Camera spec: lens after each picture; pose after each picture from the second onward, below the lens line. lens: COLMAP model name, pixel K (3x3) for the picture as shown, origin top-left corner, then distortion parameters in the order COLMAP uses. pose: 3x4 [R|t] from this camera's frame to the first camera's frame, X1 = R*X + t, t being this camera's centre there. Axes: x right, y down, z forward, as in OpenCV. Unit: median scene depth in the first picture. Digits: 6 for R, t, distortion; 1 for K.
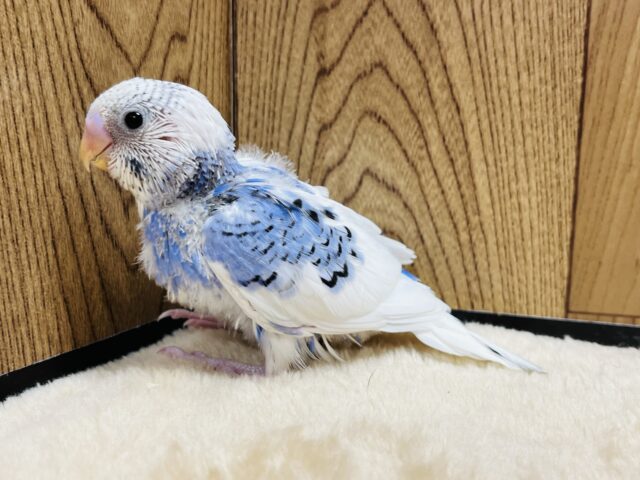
lens RADIAL K [[823.5, 0, 318.7], [0, 823.5, 238.4], [0, 0, 1]] dist [0.013367, 0.000000]
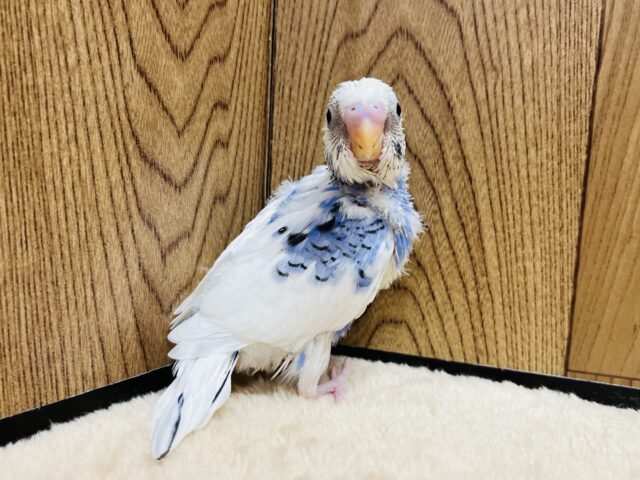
lens RADIAL K [[654.5, 0, 316.8], [0, 654.5, 237.1], [0, 0, 1]] dist [-0.001458, 0.000000]
pose [[0.998390, 0.042401, -0.037665, 0.000911], [-0.044985, 0.996486, -0.070655, -0.008928], [0.034537, 0.072235, 0.996789, 0.129711]]
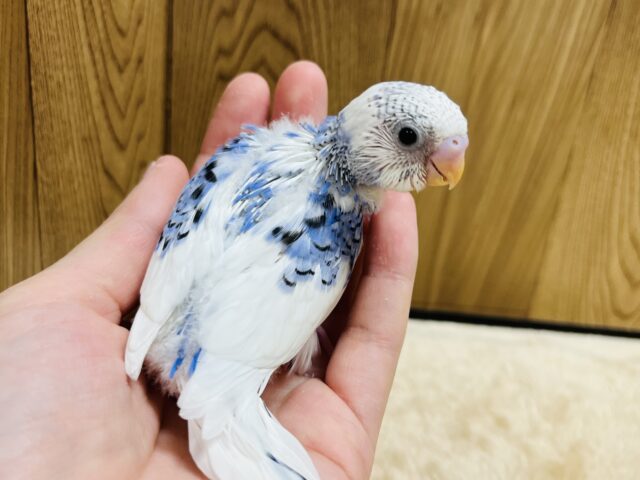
lens RADIAL K [[654.5, 0, 317.2], [0, 654.5, 240.8], [0, 0, 1]] dist [-0.001458, 0.000000]
pose [[-0.466018, 0.320005, -0.824878, 0.932447], [0.274204, -0.834165, -0.478520, 0.169715], [-0.841213, -0.449184, 0.300989, 0.272854]]
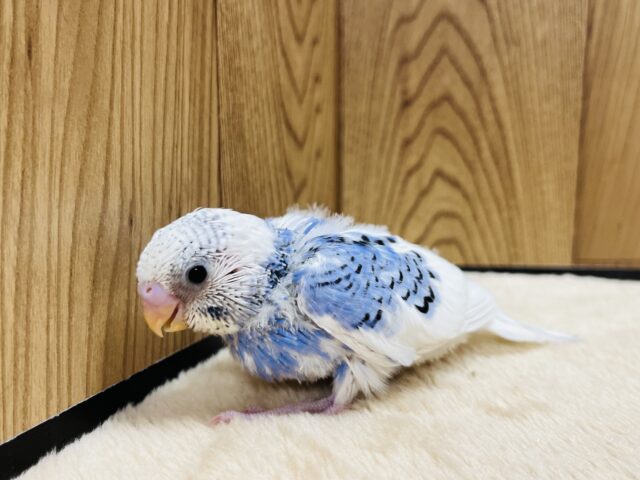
lens RADIAL K [[654.5, 0, 321.3], [0, 654.5, 240.9], [0, 0, 1]] dist [-0.001458, 0.000000]
pose [[0.982204, -0.049896, 0.181071, -0.366587], [0.055461, 0.998128, -0.025799, 0.057696], [-0.179444, 0.035382, 0.983132, -0.077612]]
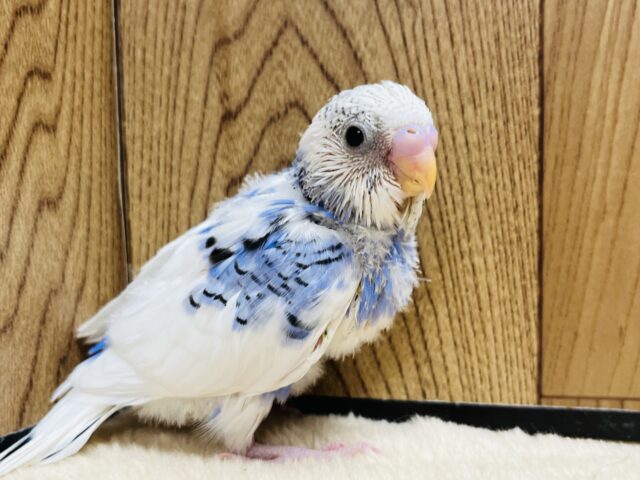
lens RADIAL K [[752.8, 0, 330.8], [0, 752.8, 241.9], [0, 0, 1]] dist [-0.003857, 0.000000]
pose [[0.997663, -0.038219, 0.056645, 0.062401], [0.043809, 0.993924, -0.100973, 0.003971], [-0.052442, 0.103218, 0.993275, 0.269481]]
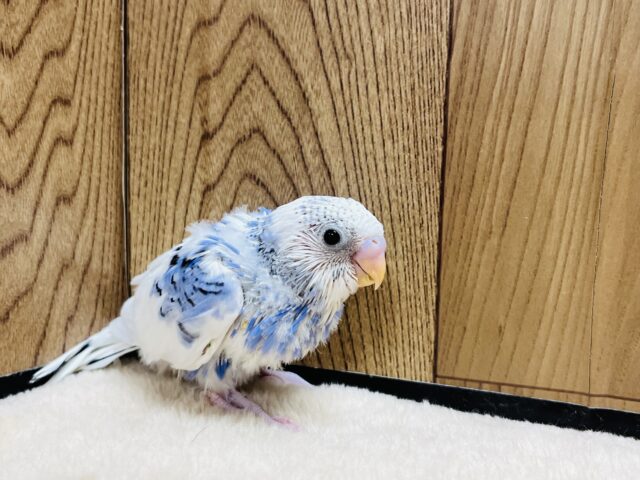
lens RADIAL K [[823.5, 0, 331.6], [0, 823.5, 238.4], [0, 0, 1]] dist [0.013367, 0.000000]
pose [[0.997598, 0.025157, -0.064538, 0.242123], [-0.029523, 0.997276, -0.067601, -0.006700], [0.062662, 0.069344, 0.995623, -0.021550]]
